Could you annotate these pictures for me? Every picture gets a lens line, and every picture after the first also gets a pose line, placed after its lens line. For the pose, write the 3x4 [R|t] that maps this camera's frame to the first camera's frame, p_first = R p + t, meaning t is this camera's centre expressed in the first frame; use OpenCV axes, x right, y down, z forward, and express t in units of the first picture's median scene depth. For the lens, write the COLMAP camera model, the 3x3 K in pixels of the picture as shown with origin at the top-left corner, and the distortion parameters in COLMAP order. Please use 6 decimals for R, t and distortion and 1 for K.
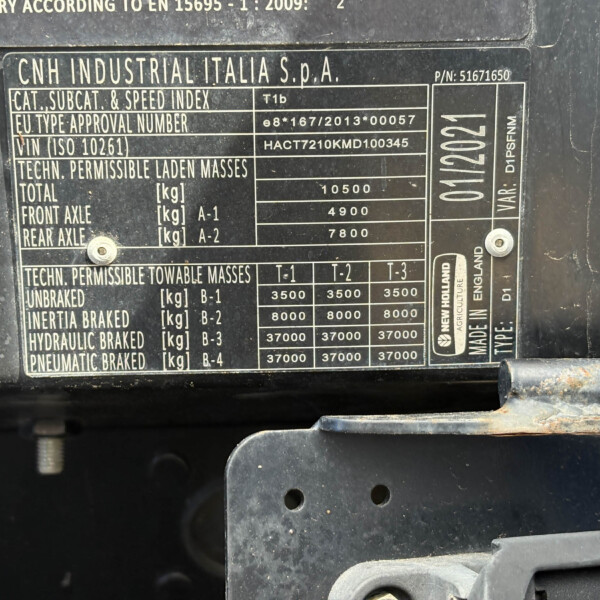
lens RADIAL K [[1205.5, 0, 300.0], [0, 1205.5, 300.0], [0, 0, 1]] dist [0.187595, -0.823135]
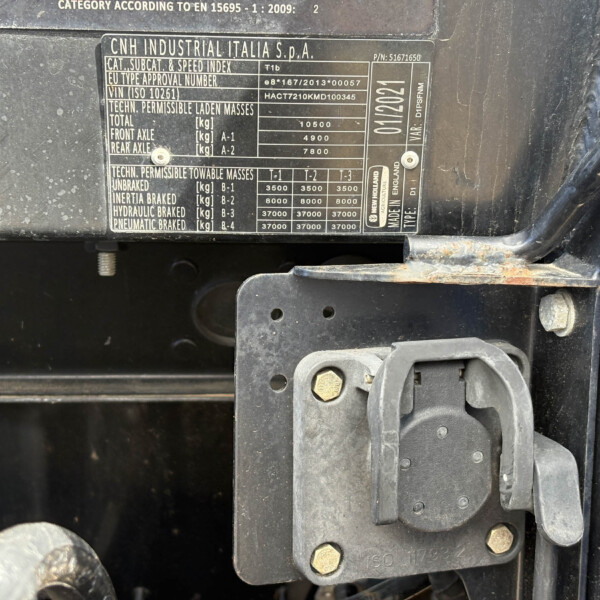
lens RADIAL K [[1205.5, 0, 300.0], [0, 1205.5, 300.0], [0, 0, 1]] dist [0.187595, -0.823135]
pose [[0.999113, 0.029811, 0.029753, -0.022504], [-0.035440, 0.976754, 0.211412, -0.202852], [-0.022759, -0.212279, 0.976944, -0.605194]]
